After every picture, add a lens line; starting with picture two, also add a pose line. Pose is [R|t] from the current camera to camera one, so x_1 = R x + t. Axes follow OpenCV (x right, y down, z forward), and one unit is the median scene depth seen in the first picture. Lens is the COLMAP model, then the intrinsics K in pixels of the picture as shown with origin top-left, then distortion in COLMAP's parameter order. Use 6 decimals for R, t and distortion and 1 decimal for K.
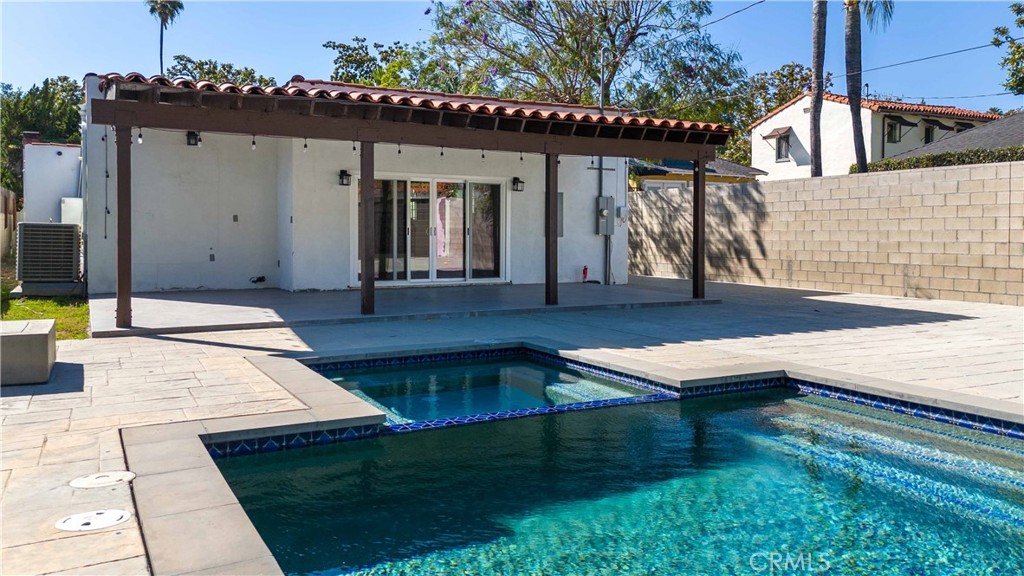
lens RADIAL K [[761.5, 0, 512.0], [0, 761.5, 288.0], [0, 0, 1]] dist [-0.001809, -0.003738]
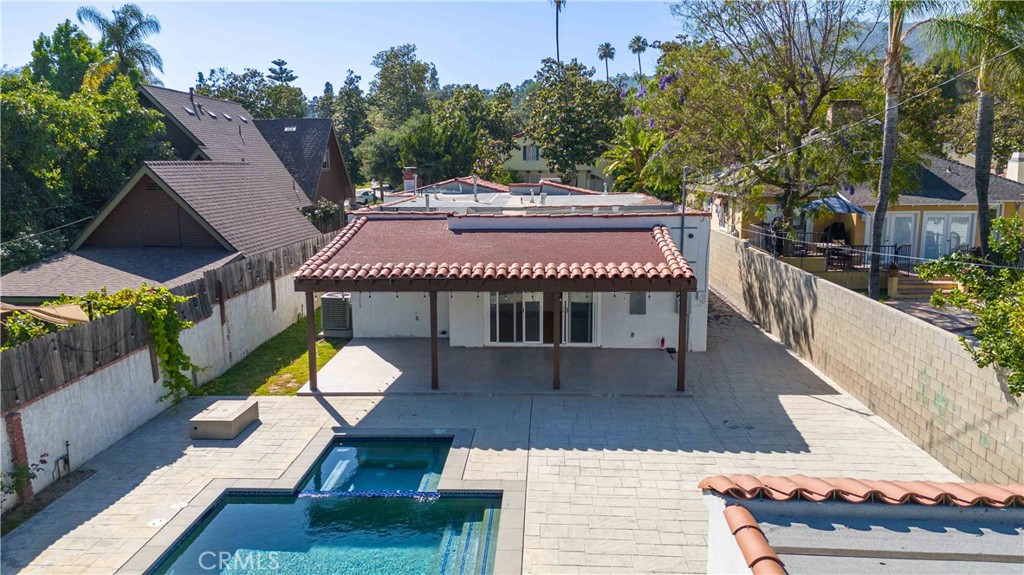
lens RADIAL K [[761.5, 0, 512.0], [0, 761.5, 287.5], [0, 0, 1]] dist [-0.001809, -0.003738]
pose [[0.846534, 0.070237, -0.527680, 0.584828], [-0.013119, 0.993709, 0.111222, -0.266387], [0.532172, -0.087231, 0.842130, -0.234318]]
